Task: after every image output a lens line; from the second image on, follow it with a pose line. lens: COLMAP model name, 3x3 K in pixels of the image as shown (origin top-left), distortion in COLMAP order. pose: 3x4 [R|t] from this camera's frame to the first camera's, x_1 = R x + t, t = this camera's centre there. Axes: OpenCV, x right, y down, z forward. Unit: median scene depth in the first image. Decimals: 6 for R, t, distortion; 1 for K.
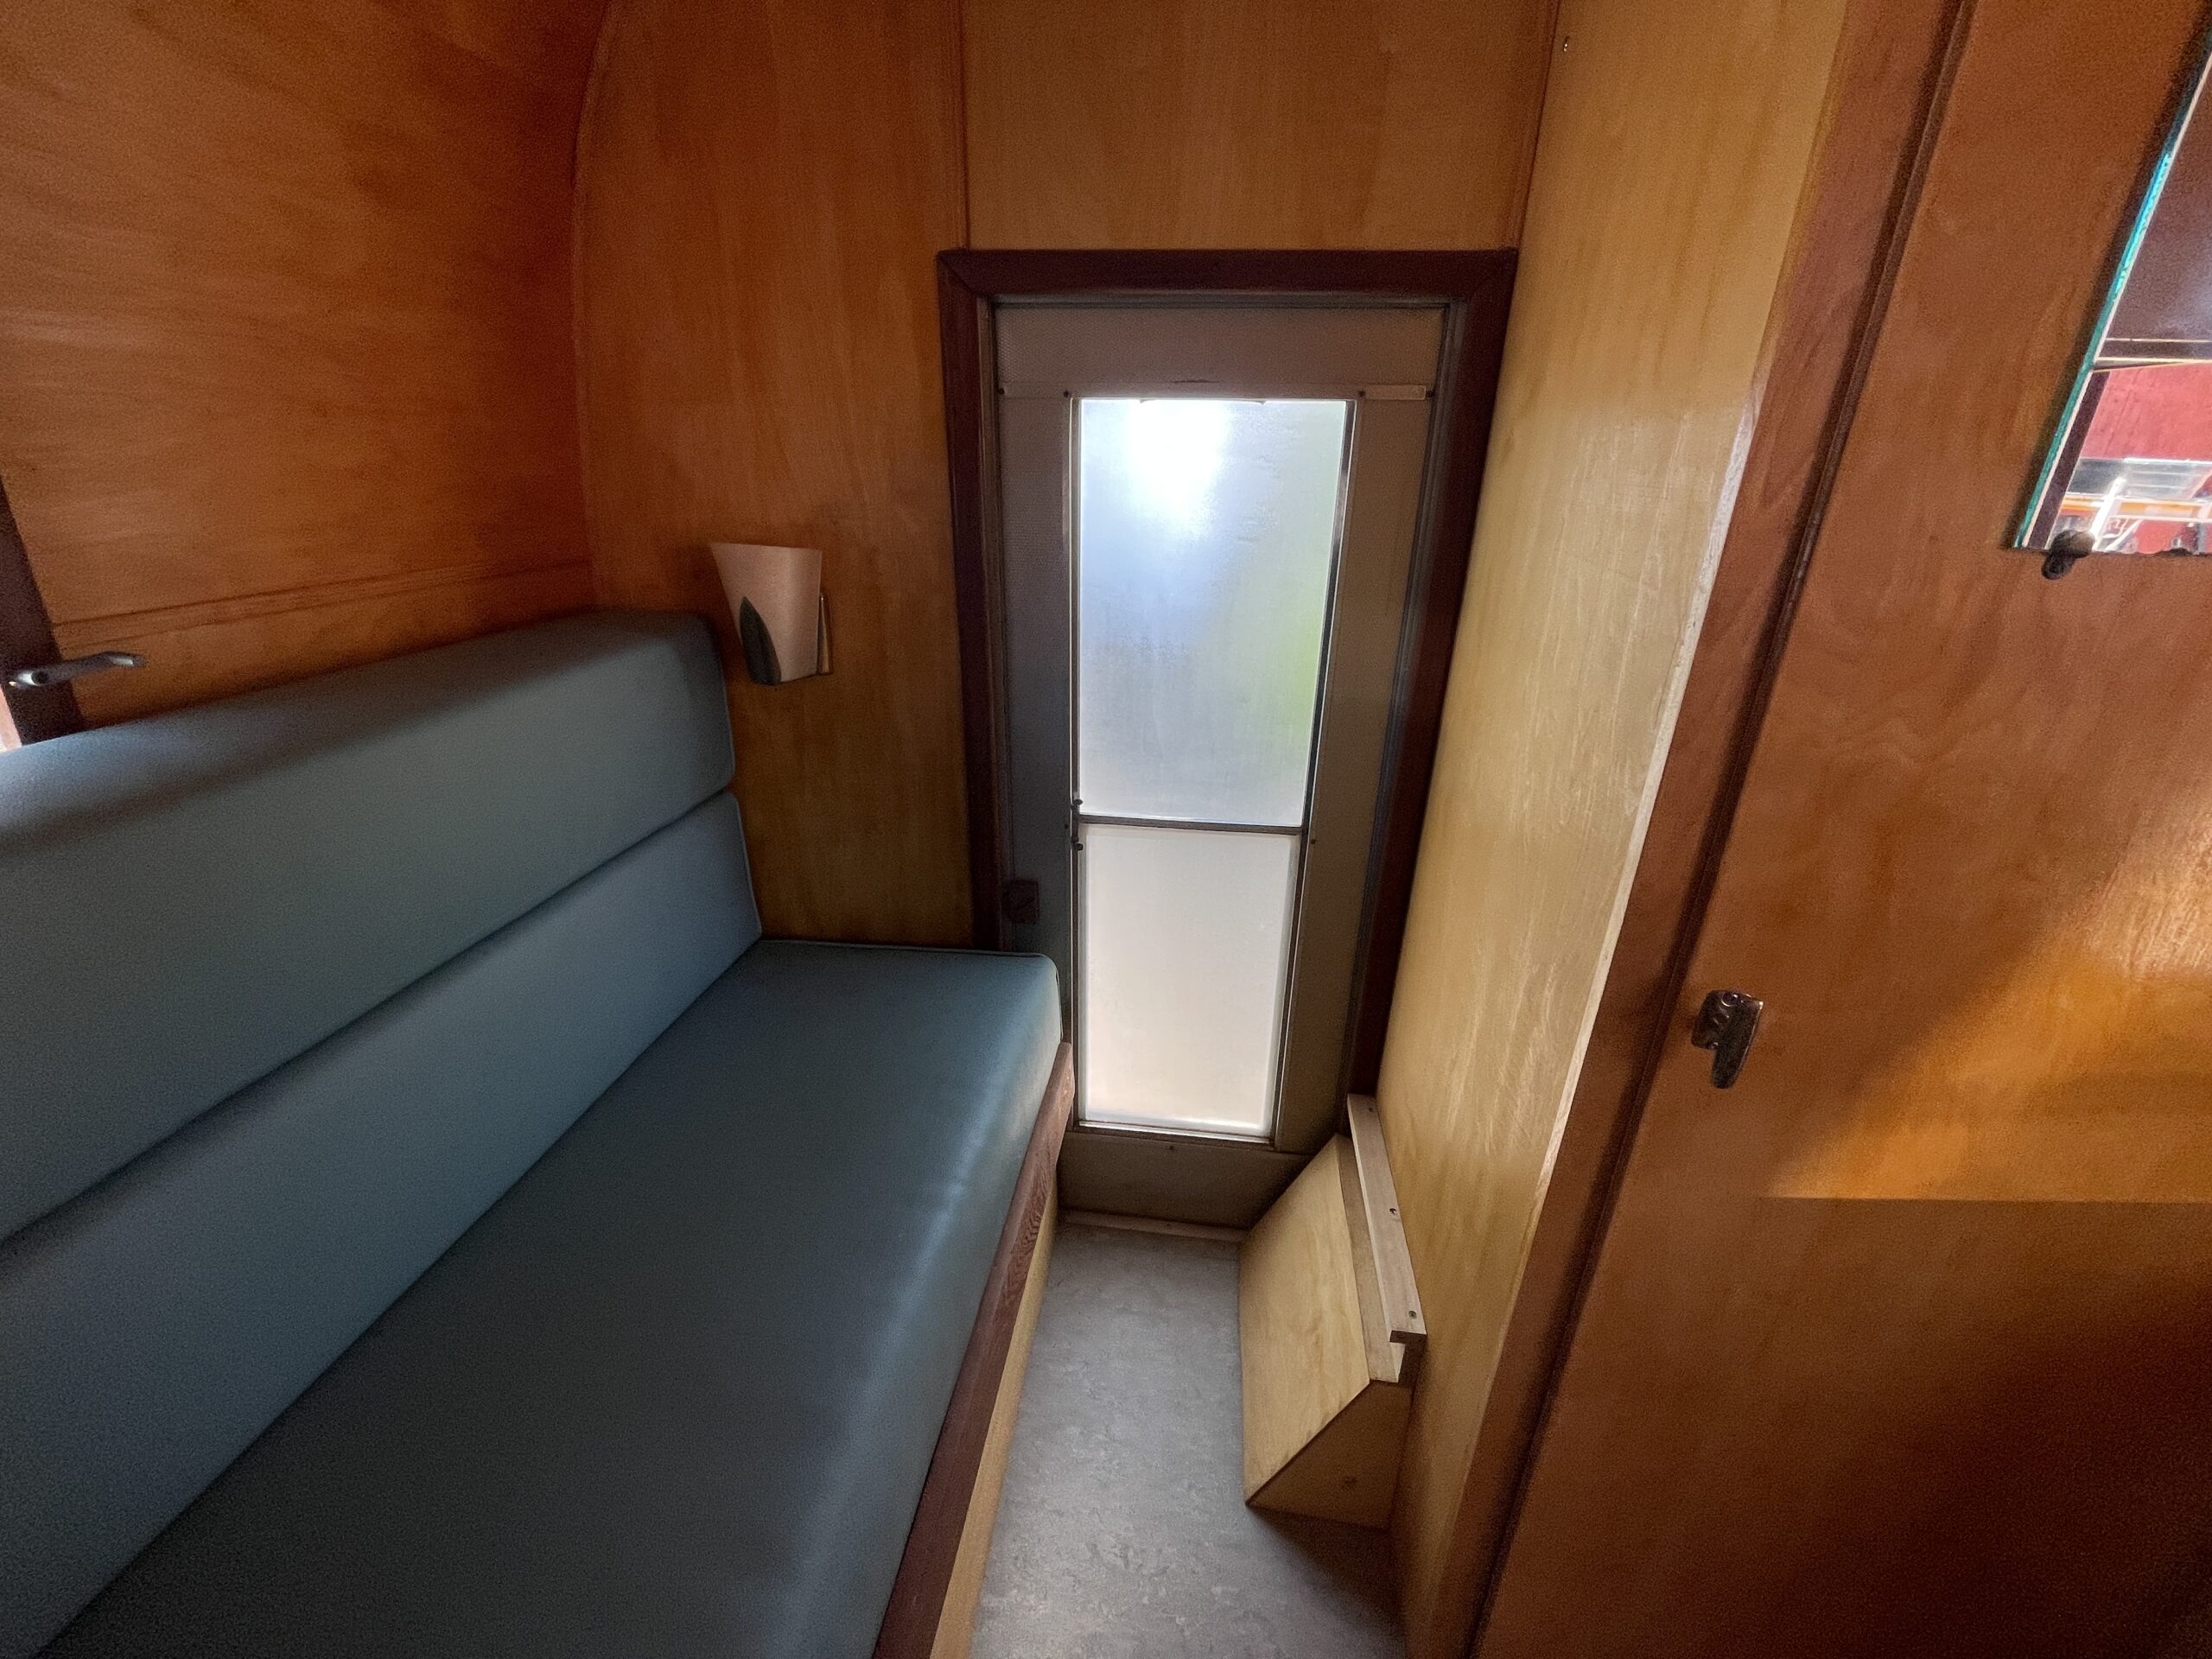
lens RADIAL K [[892.8, 0, 1119.6], [0, 892.8, 824.8], [0, 0, 1]] dist [0.000213, 0.000172]
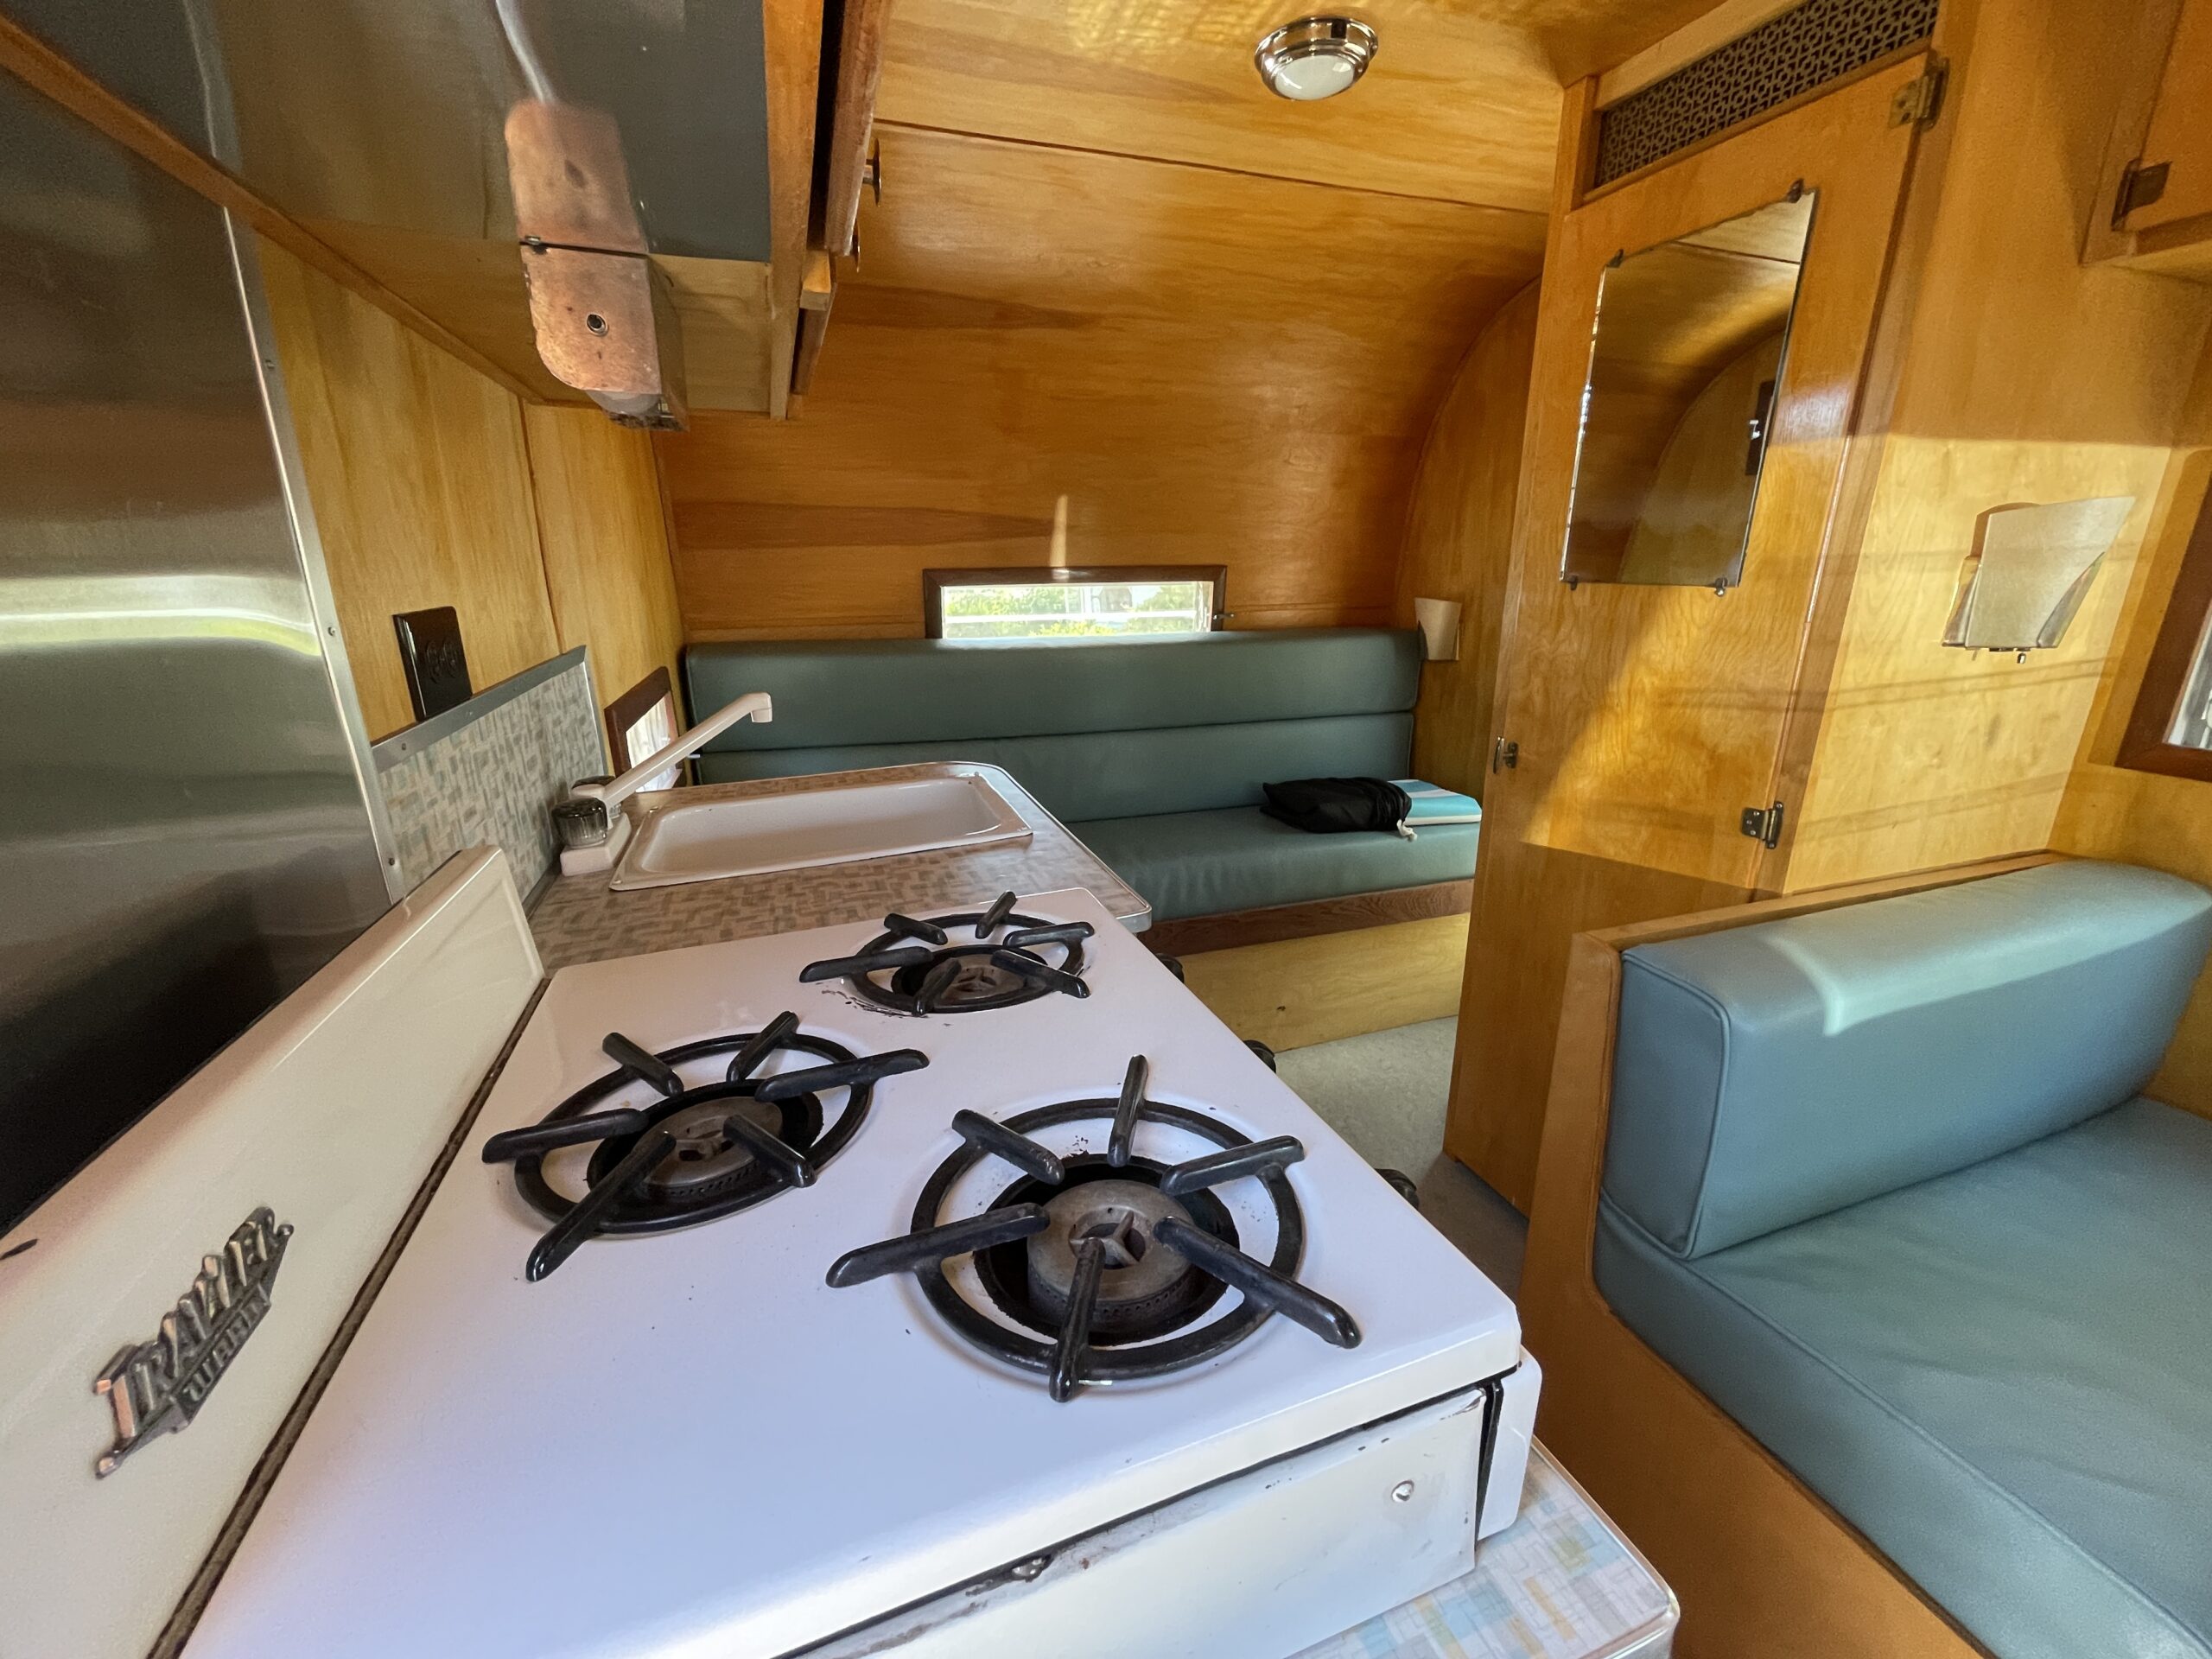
lens RADIAL K [[892.8, 0, 1119.6], [0, 892.8, 824.8], [0, 0, 1]] dist [0.000213, 0.000172]
pose [[0.439824, 0.235118, -0.866761, 1.479089], [-0.340957, 0.936579, 0.081043, 0.347530], [0.830845, 0.259883, 0.492095, -0.718563]]
